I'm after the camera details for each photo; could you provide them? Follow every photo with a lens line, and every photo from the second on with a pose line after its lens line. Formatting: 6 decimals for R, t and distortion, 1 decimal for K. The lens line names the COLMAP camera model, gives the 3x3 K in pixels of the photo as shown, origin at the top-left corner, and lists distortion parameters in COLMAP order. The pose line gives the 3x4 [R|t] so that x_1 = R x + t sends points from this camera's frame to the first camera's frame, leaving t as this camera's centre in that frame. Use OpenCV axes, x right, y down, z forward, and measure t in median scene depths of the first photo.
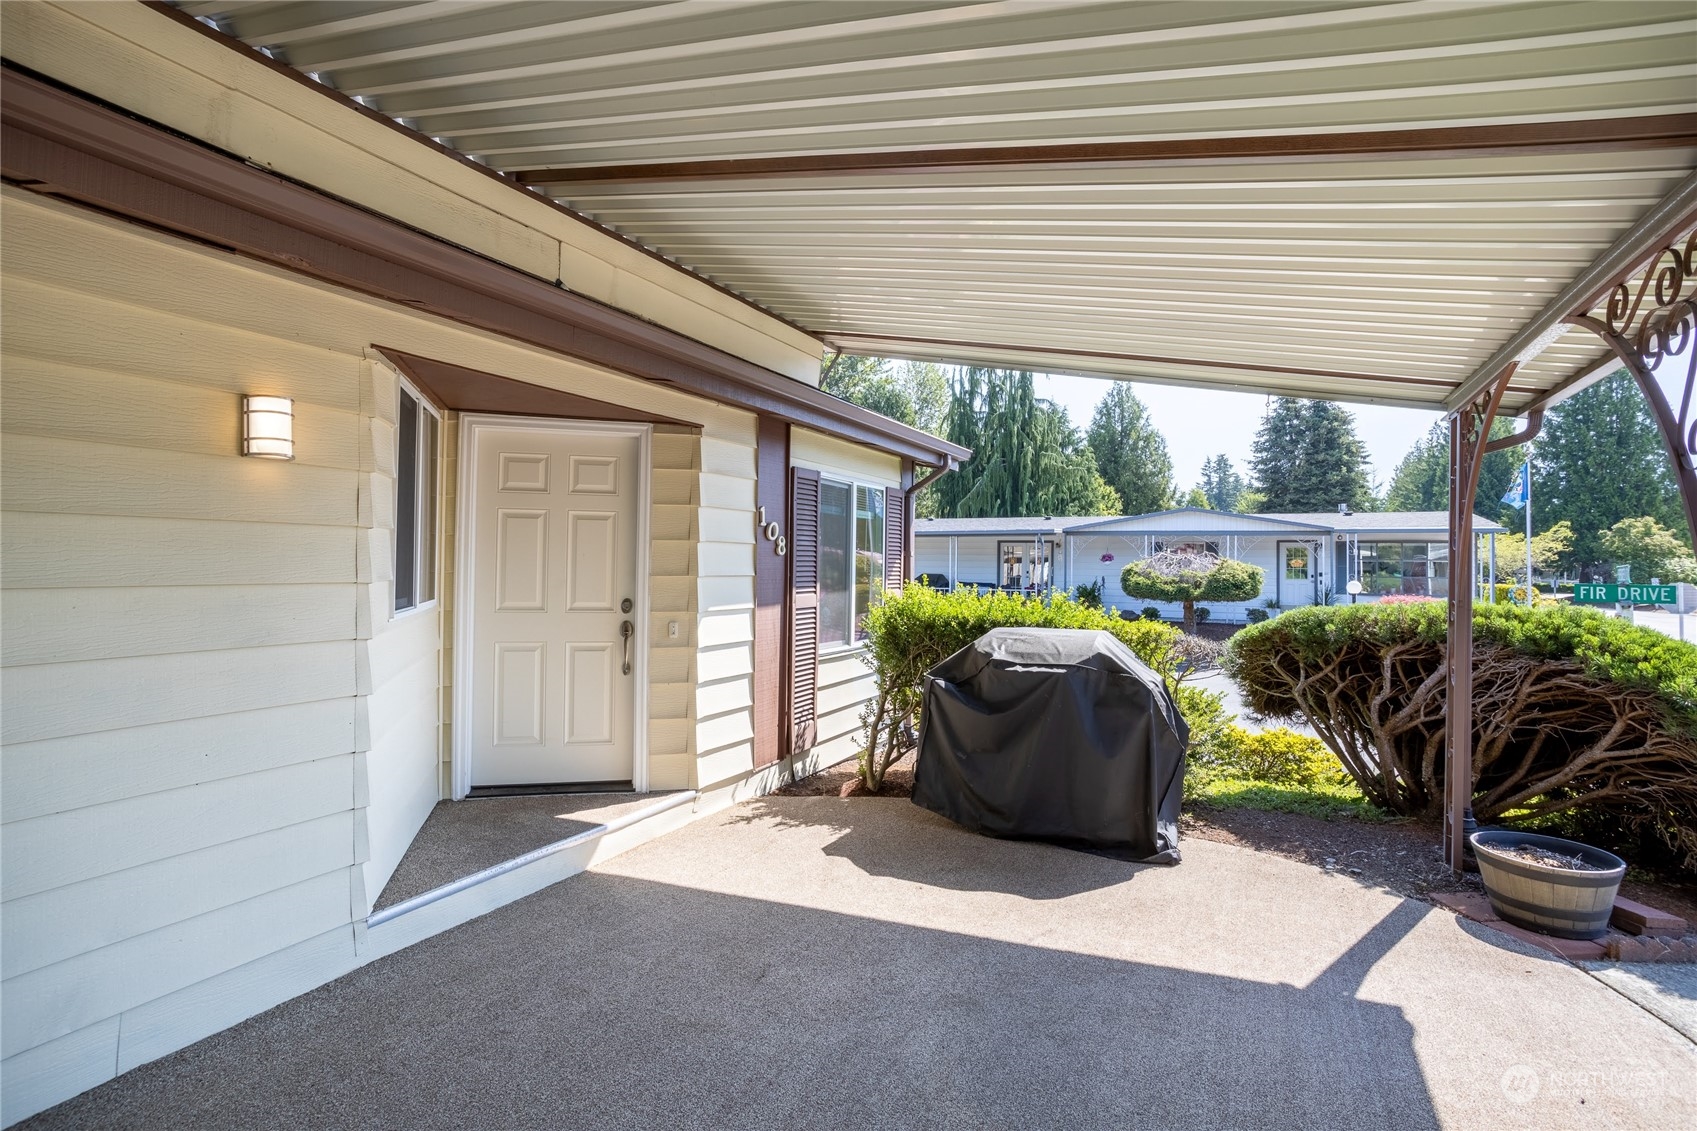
lens RADIAL K [[813.3, 0, 843.1], [0, 813.3, 562.6], [0, 0, 1]] dist [-0.013379, 0.001934]
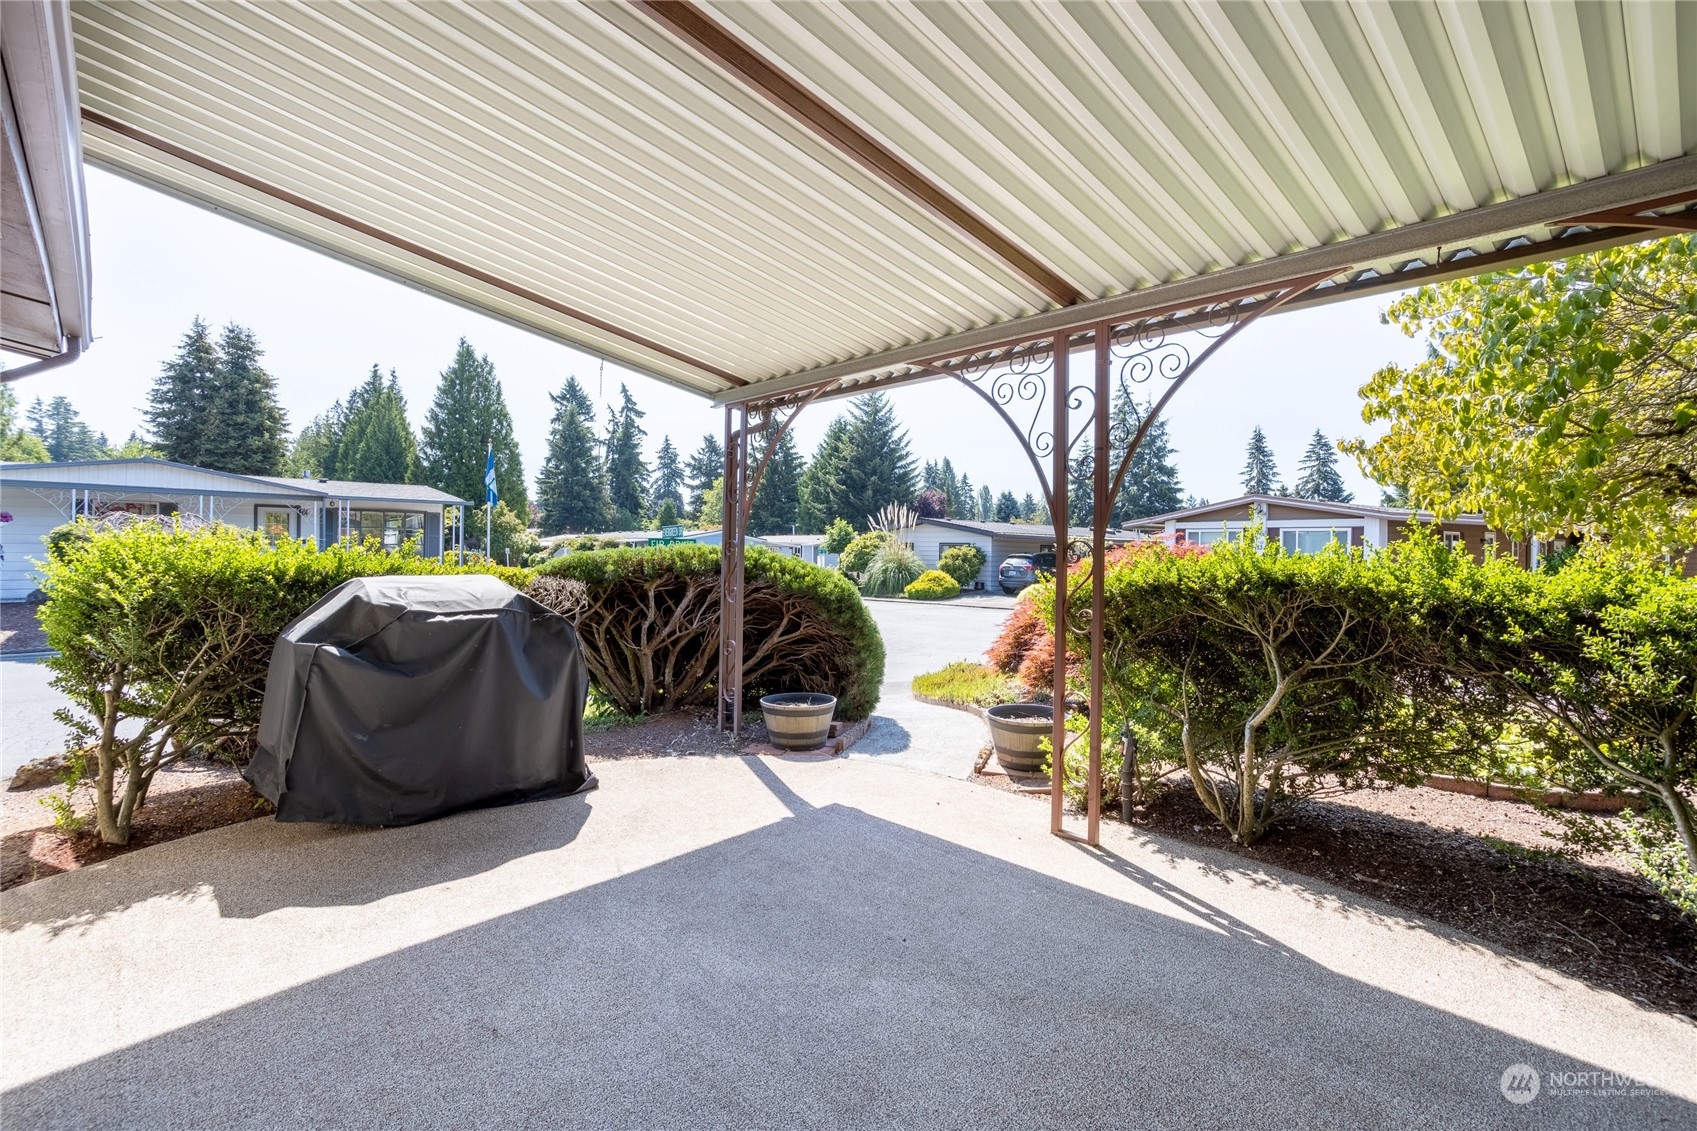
lens RADIAL K [[813.3, 0, 843.5], [0, 813.3, 563.2], [0, 0, 1]] dist [-0.013379, 0.001934]
pose [[0.342278, -0.018886, 0.939409, -0.101232], [-0.011524, 0.999638, 0.024296, 0.010404], [-0.939528, -0.019142, 0.341937, 0.070408]]
